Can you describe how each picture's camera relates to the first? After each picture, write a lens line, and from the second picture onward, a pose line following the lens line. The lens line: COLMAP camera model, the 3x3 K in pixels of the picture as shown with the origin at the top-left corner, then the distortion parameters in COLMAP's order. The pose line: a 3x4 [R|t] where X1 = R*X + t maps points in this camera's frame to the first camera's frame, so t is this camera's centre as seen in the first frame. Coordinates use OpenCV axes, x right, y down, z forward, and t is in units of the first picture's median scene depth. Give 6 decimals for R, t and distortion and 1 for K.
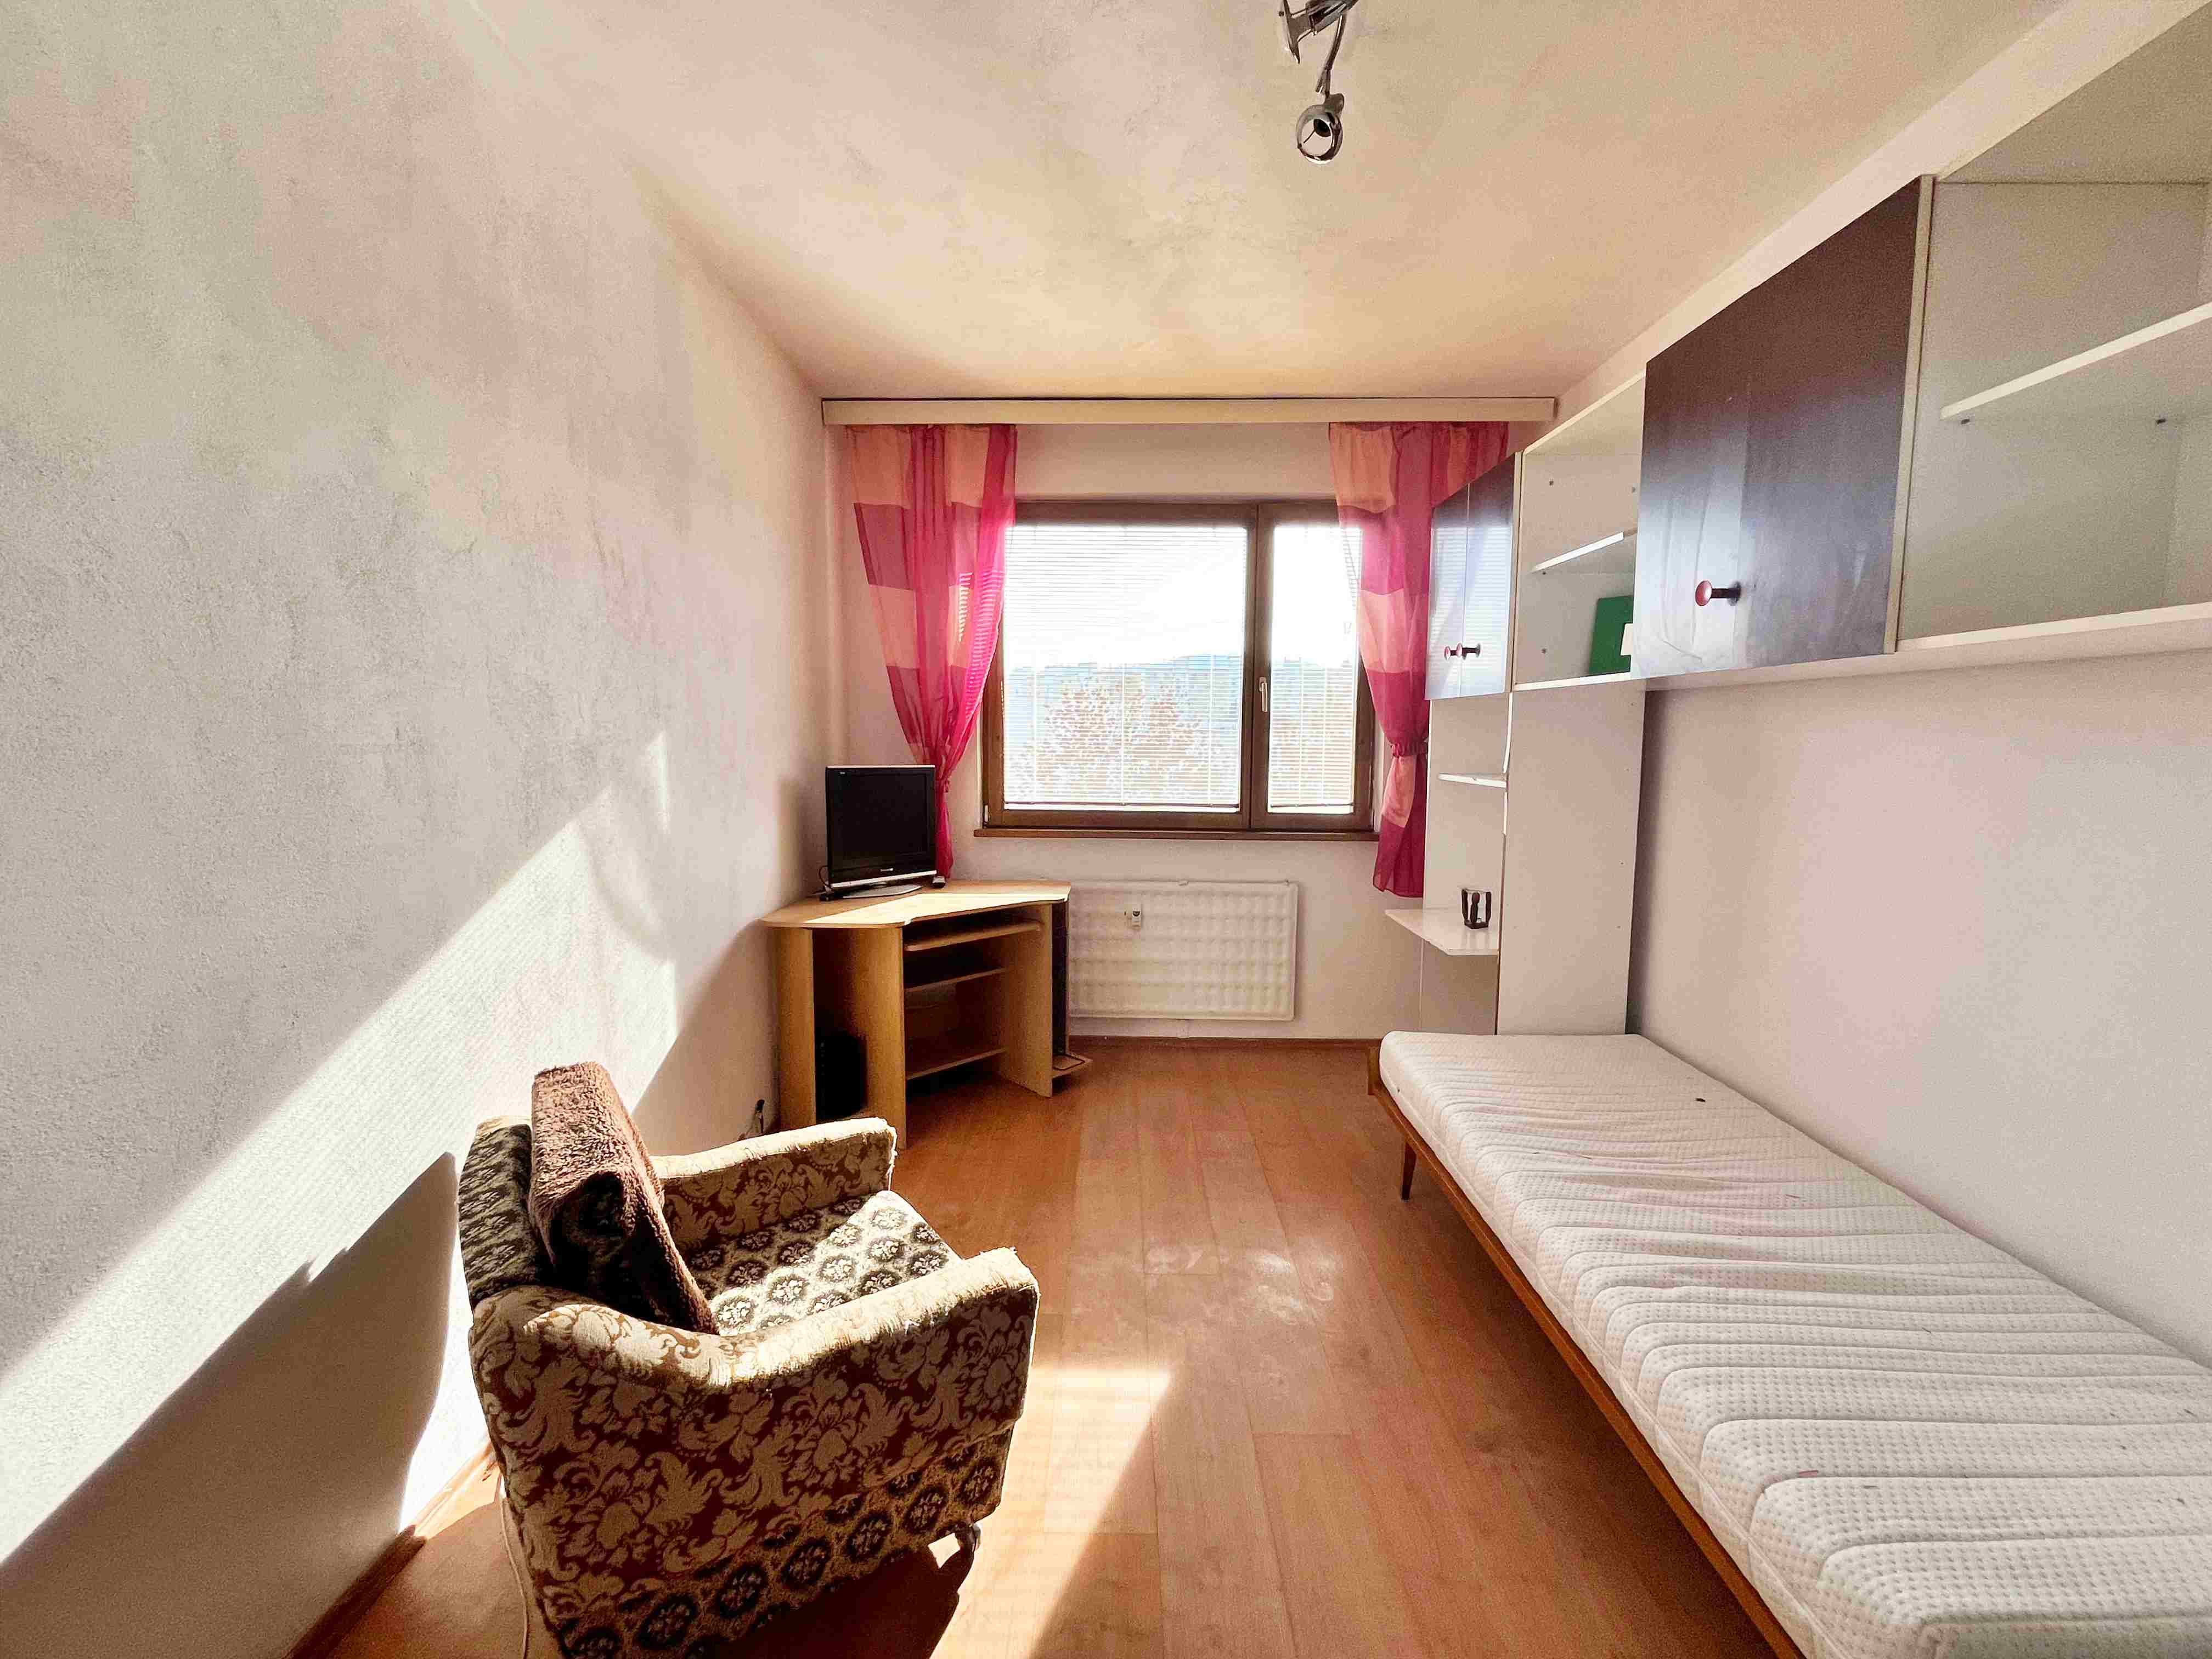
lens RADIAL K [[927.8, 0, 1104.5], [0, 927.8, 830.5], [0, 0, 1]] dist [-0.006804, -0.000038]
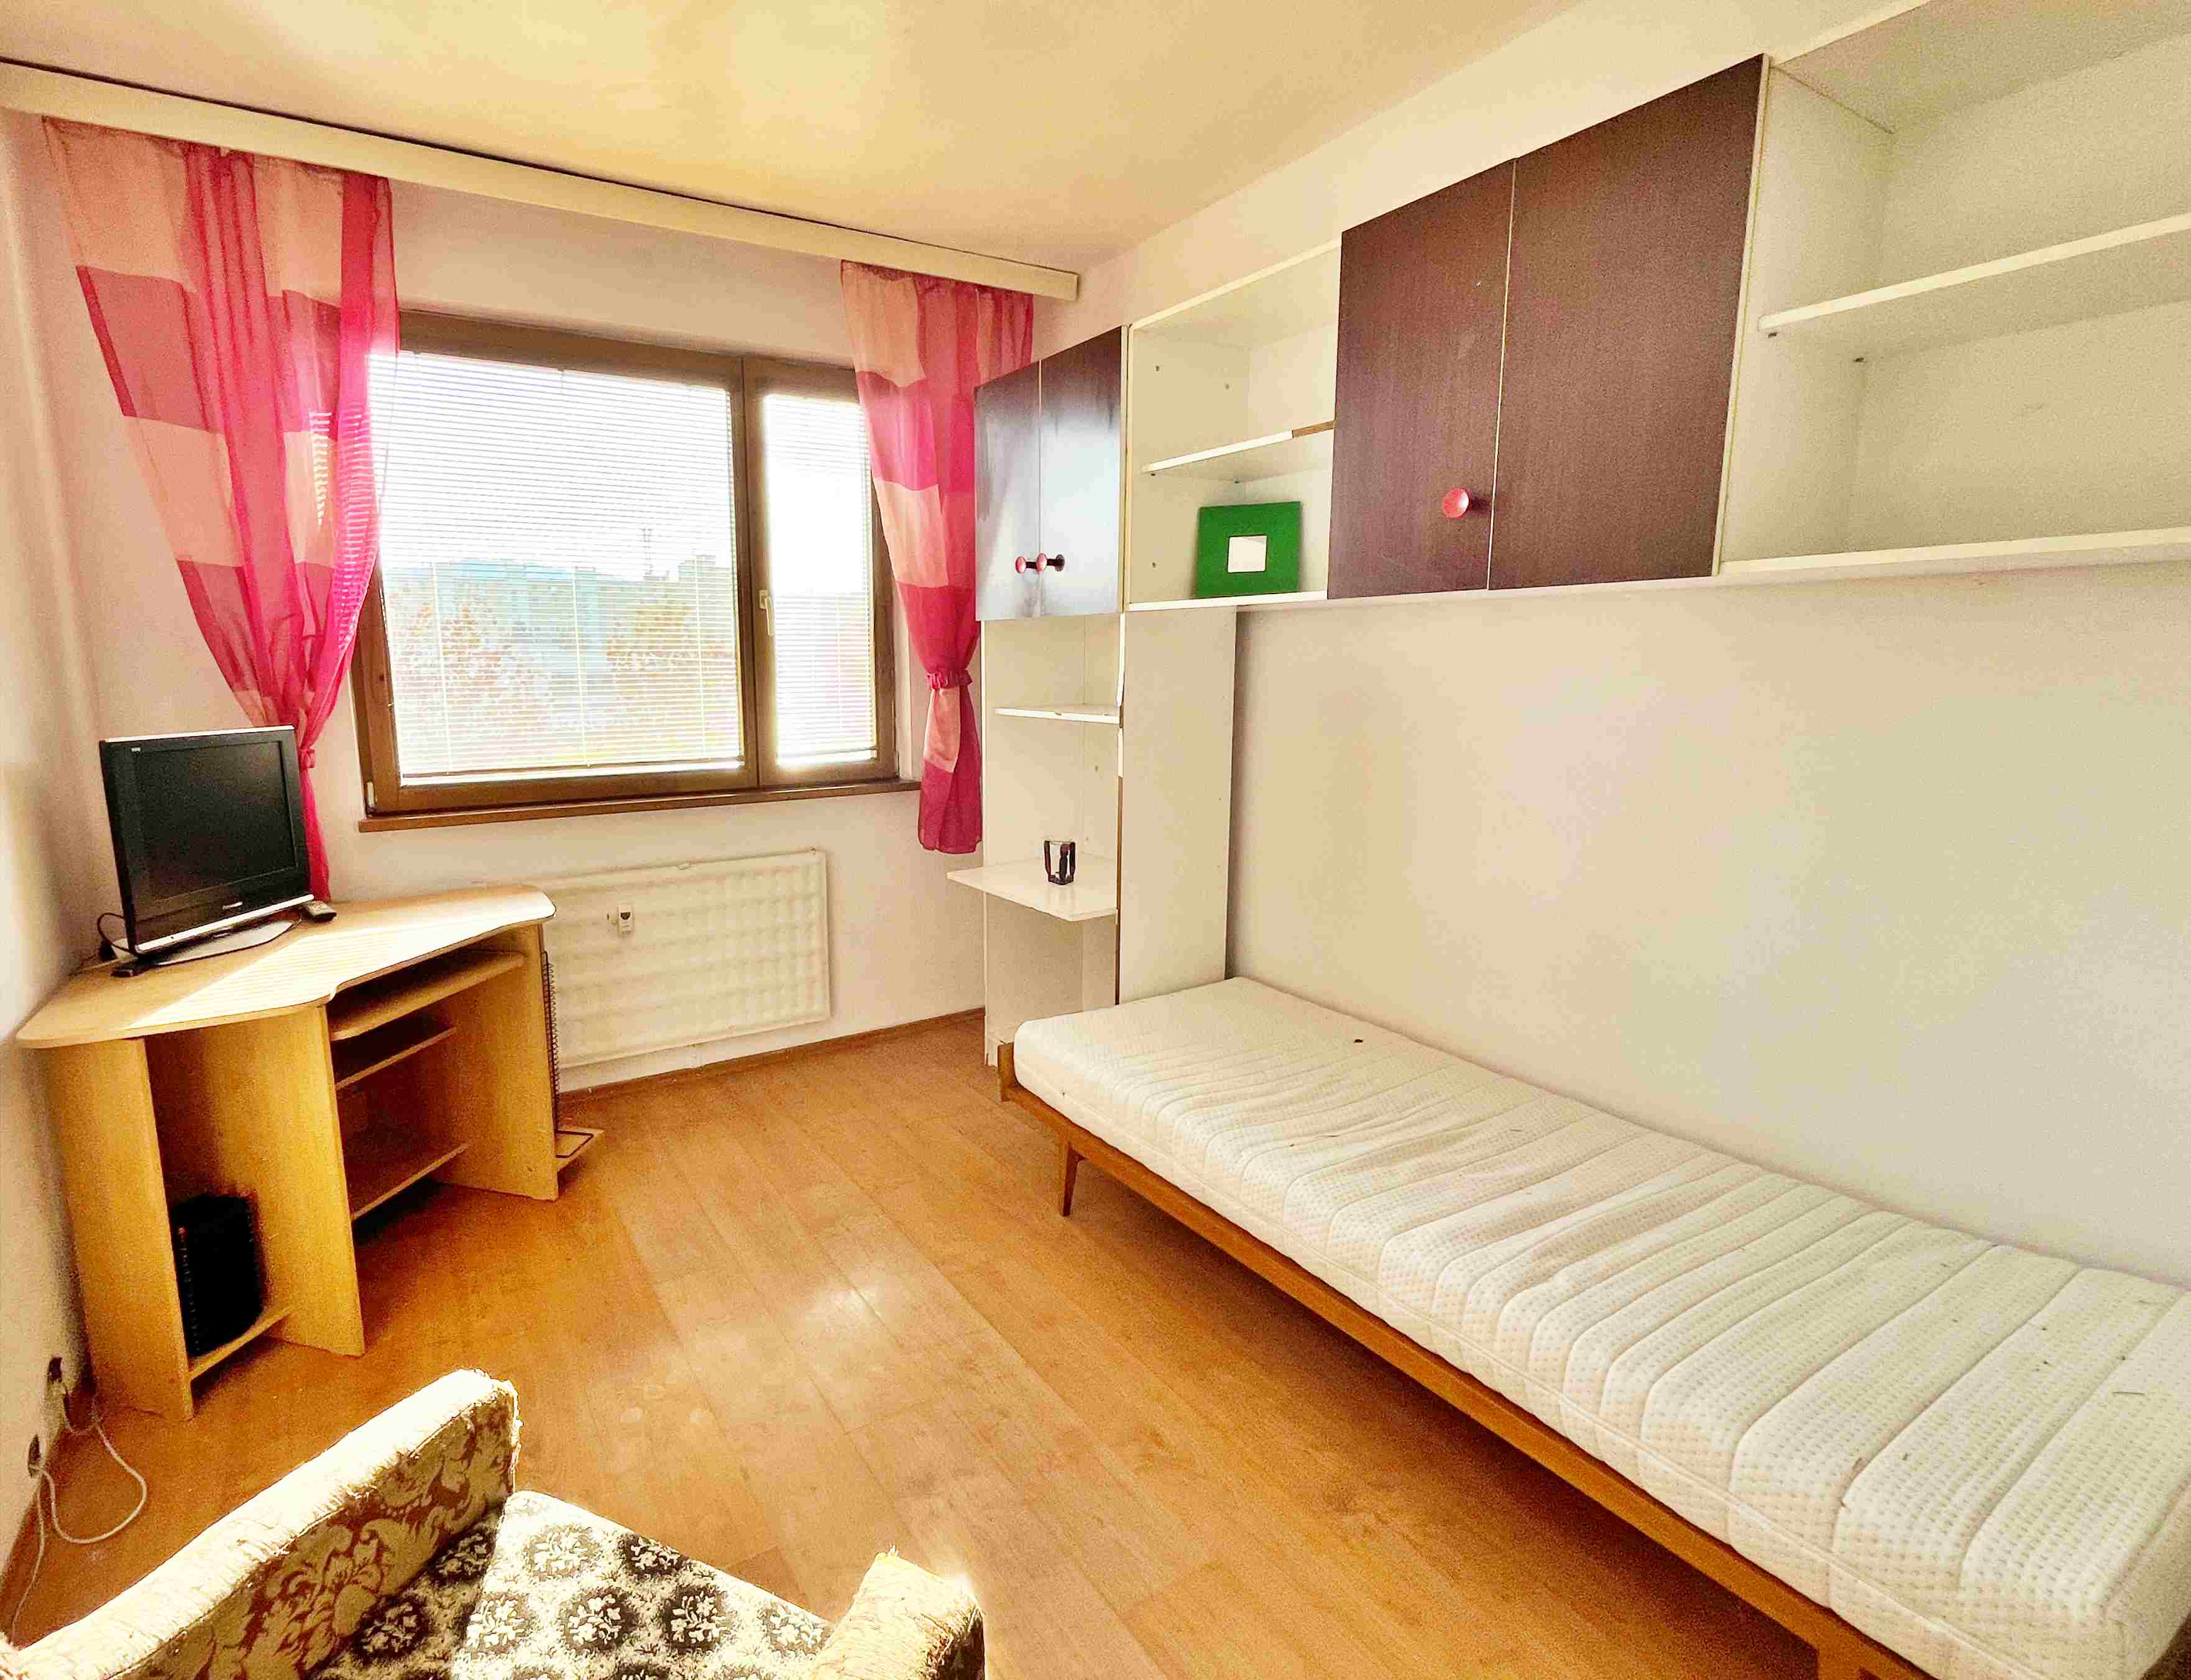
lens RADIAL K [[1036.4, 0, 936.2], [0, 1036.4, 828.1], [0, 0, 1]] dist [-0.004352, 0.000107]
pose [[0.866074, -0.097235, 0.490369, -0.161081], [0.068040, 0.994701, 0.077069, -0.027831], [-0.495265, -0.033383, 0.868101, 0.190351]]
